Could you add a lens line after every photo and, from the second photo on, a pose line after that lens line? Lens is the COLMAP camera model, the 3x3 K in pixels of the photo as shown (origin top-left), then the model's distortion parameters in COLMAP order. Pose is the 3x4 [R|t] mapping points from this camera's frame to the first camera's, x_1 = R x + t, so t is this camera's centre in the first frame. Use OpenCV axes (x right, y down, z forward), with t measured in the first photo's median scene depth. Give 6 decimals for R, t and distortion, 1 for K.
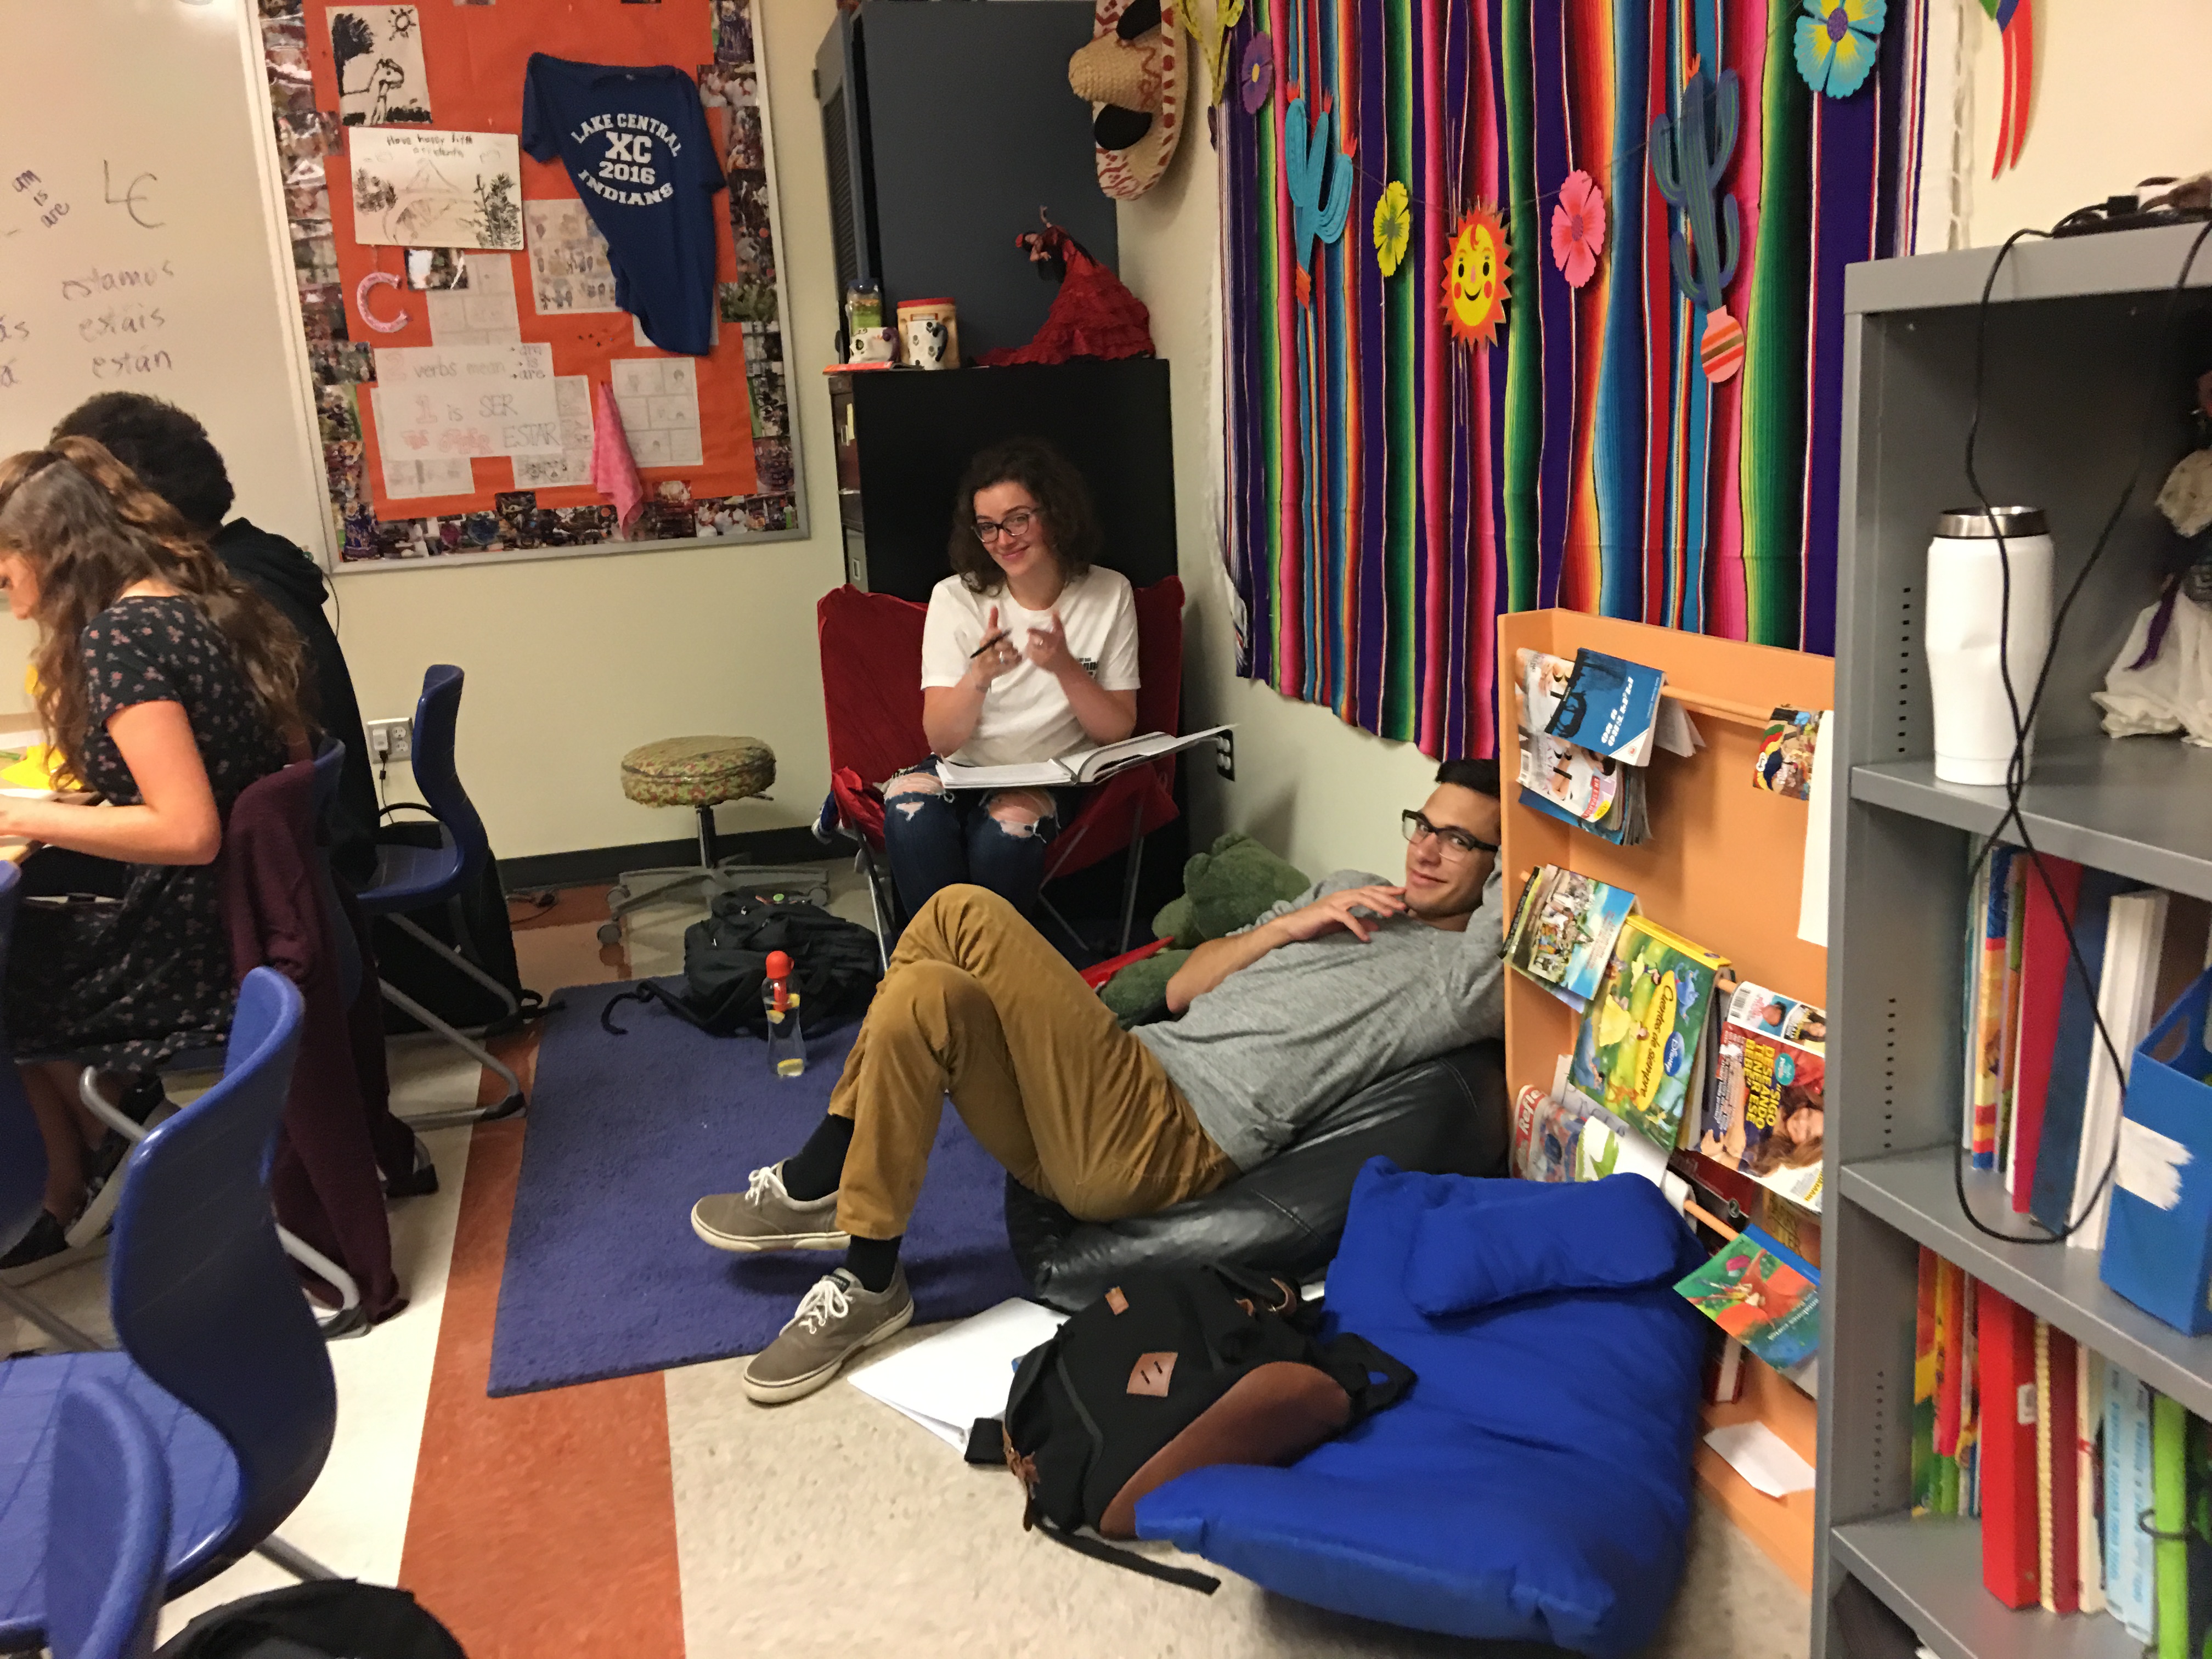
lens RADIAL K [[1857.4, 0, 1086.1], [0, 1857.4, 812.0], [0, 0, 1]] dist [0.083437, -0.135567]
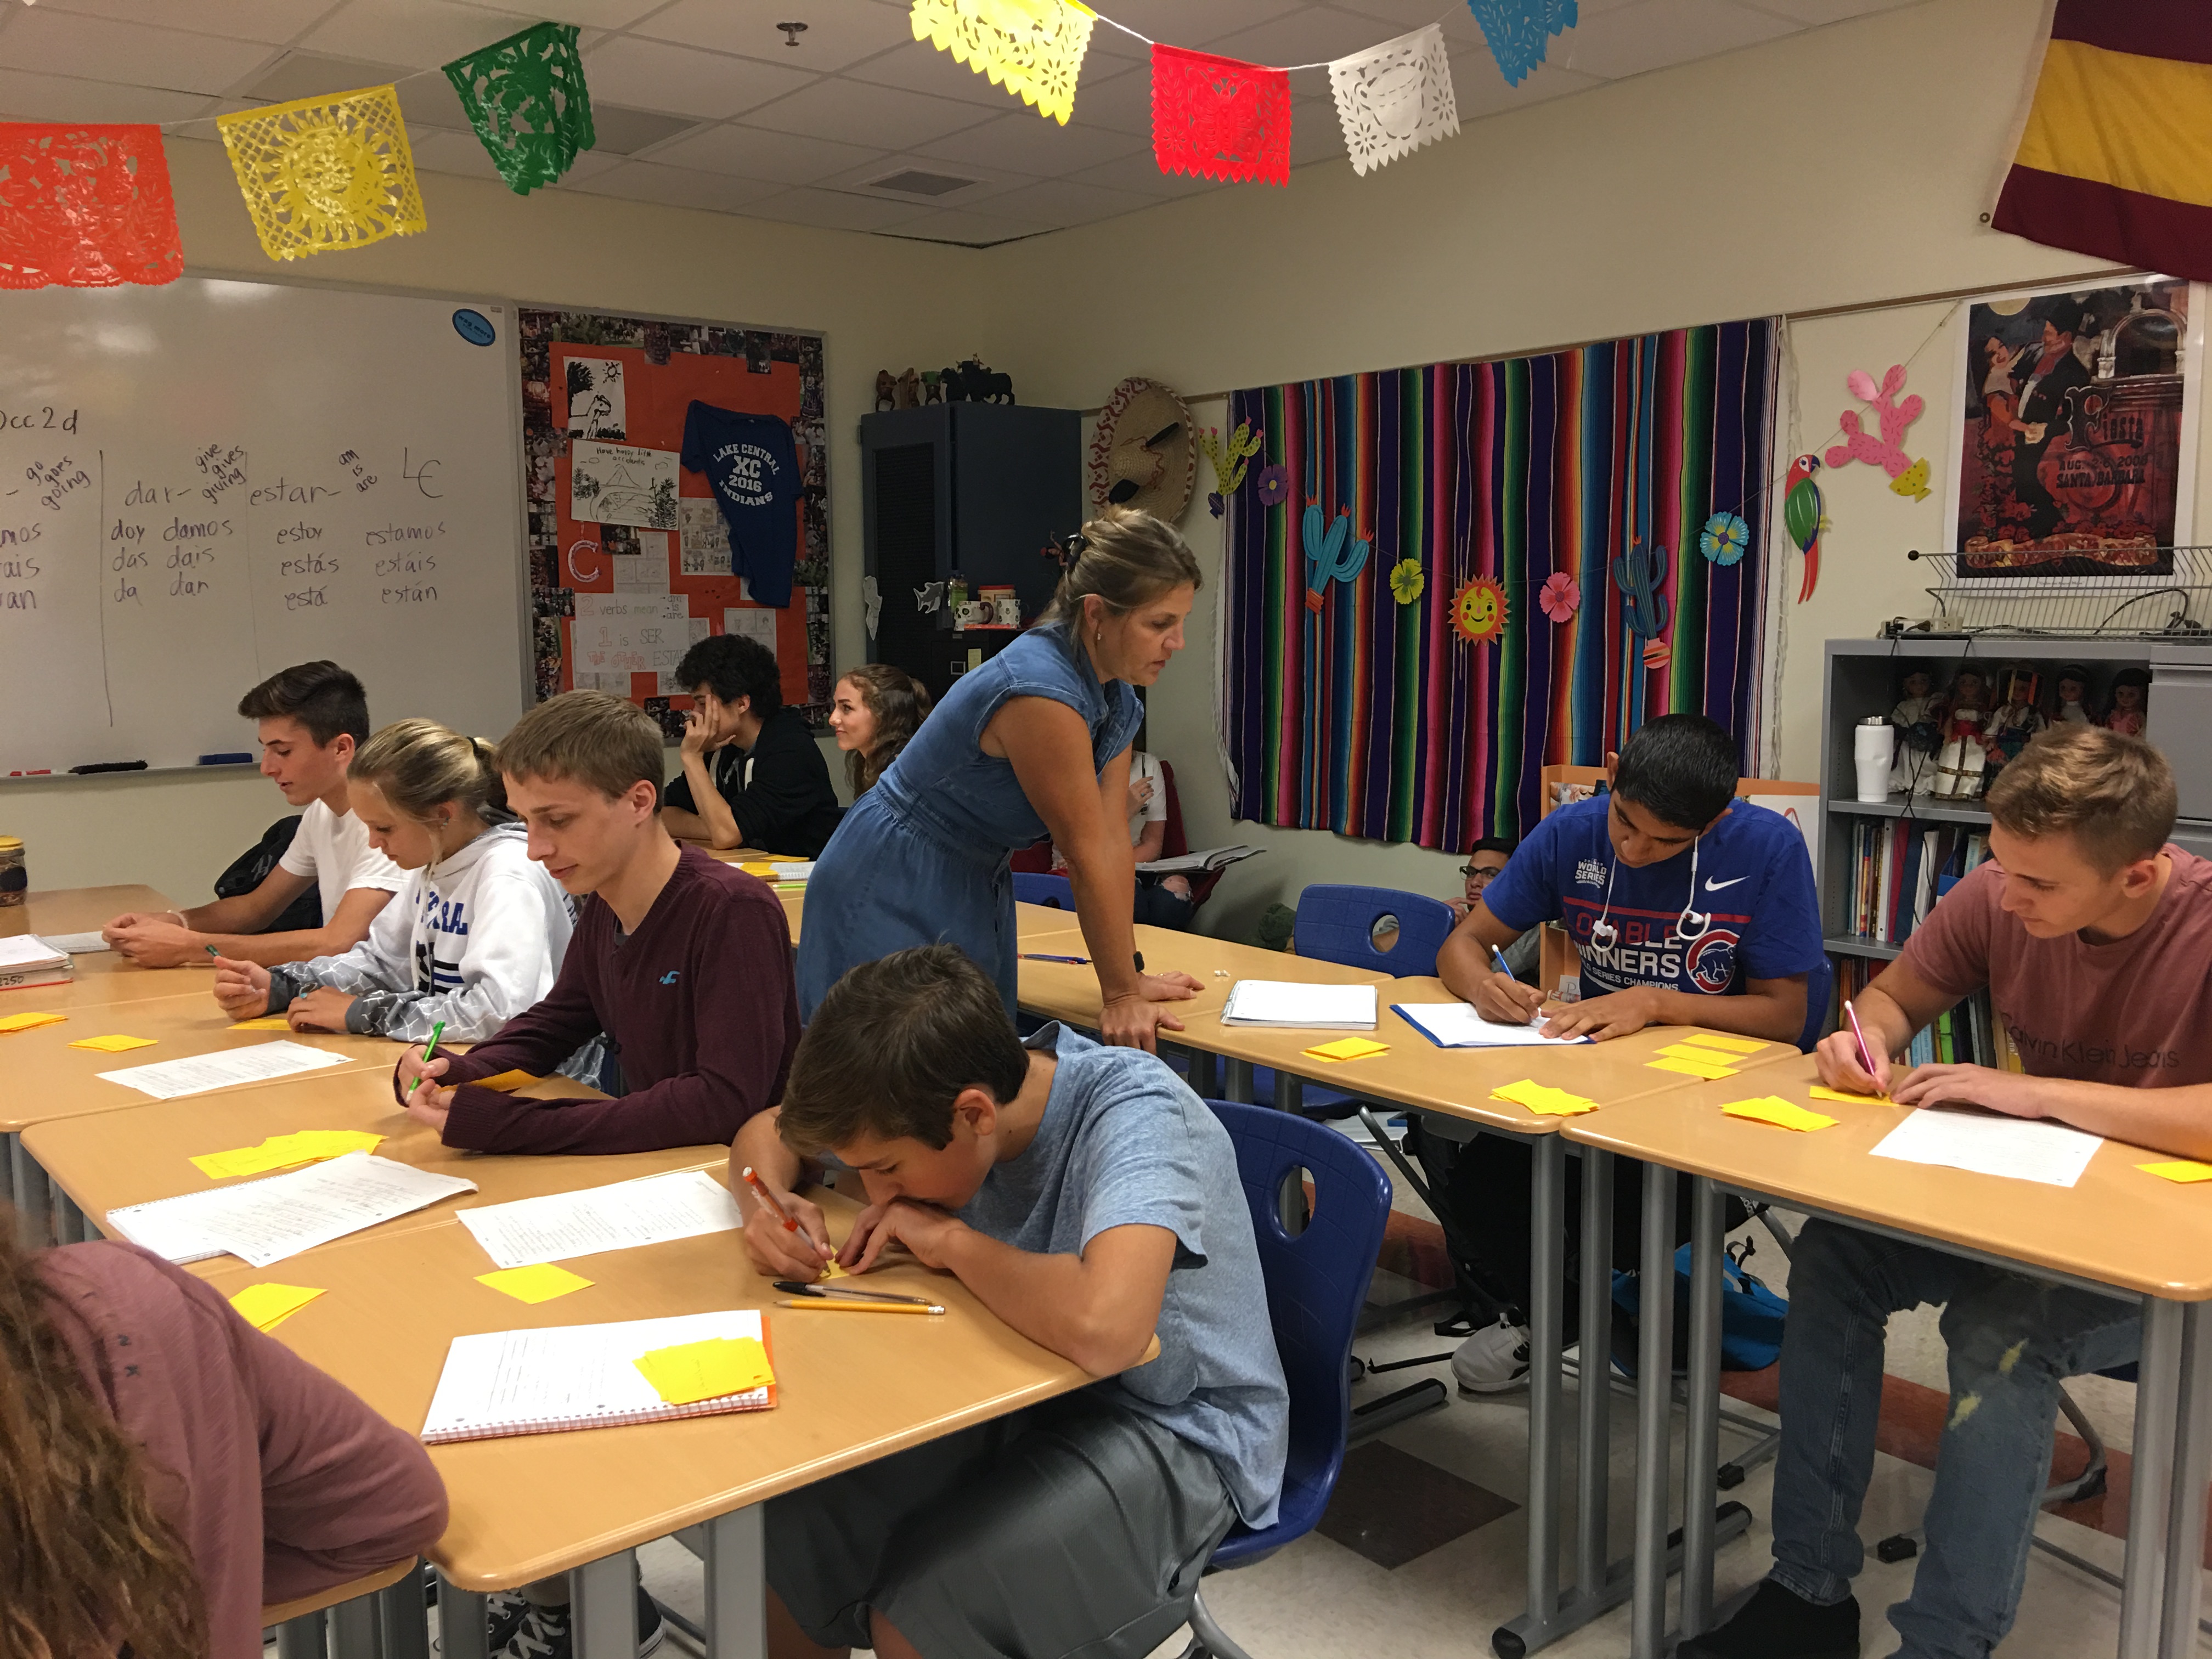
lens RADIAL K [[1857.4, 0, 1096.2], [0, 1857.4, 829.5], [0, 0, 1]] dist [0.083437, -0.135567]
pose [[0.908390, 0.003479, 0.418110, -0.613966], [0.044952, 0.993357, -0.105929, 0.092075], [-0.415701, 0.115020, 0.902199, -0.392261]]
